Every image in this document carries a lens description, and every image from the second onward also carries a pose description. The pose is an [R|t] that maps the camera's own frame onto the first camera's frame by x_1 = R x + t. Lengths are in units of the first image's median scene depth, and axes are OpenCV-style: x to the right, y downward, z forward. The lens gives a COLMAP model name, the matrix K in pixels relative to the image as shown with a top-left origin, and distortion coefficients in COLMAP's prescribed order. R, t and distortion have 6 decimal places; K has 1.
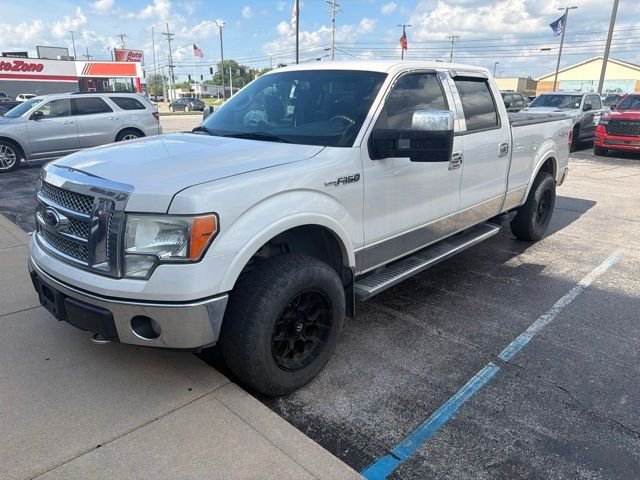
lens RADIAL K [[460.2, 0, 320.0], [0, 460.2, 240.0], [0, 0, 1]] dist [0.040552, -0.049180]
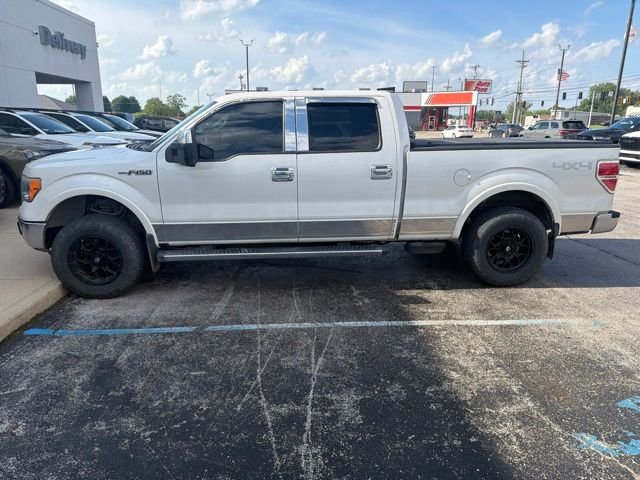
lens RADIAL K [[458.5, 0, 314.9], [0, 458.5, 234.8], [0, 0, 1]] dist [0.045230, -0.052516]
pose [[0.729567, 0.162901, -0.664225, 1.049812], [-0.204836, 0.978681, 0.015035, -0.049422], [0.652514, 0.125088, 0.747381, 0.184222]]
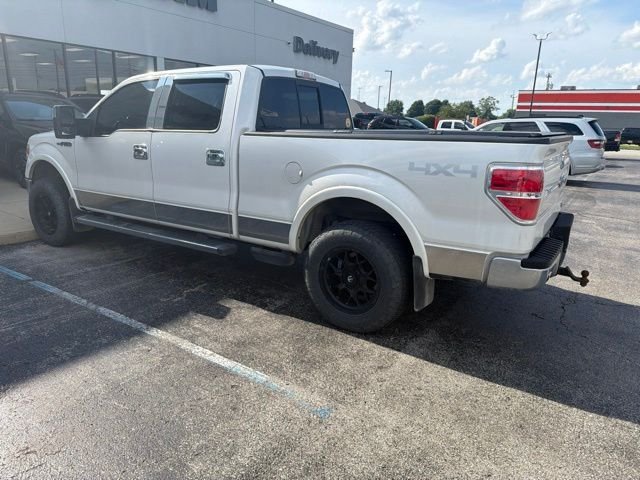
lens RADIAL K [[459.1, 0, 319.2], [0, 459.1, 231.0], [0, 0, 1]] dist [0.047008, -0.058158]
pose [[0.171349, 0.231035, -0.957738, 1.390330], [-0.317090, 0.933322, 0.168414, -0.294391], [0.932788, 0.274832, 0.233183, 1.092040]]
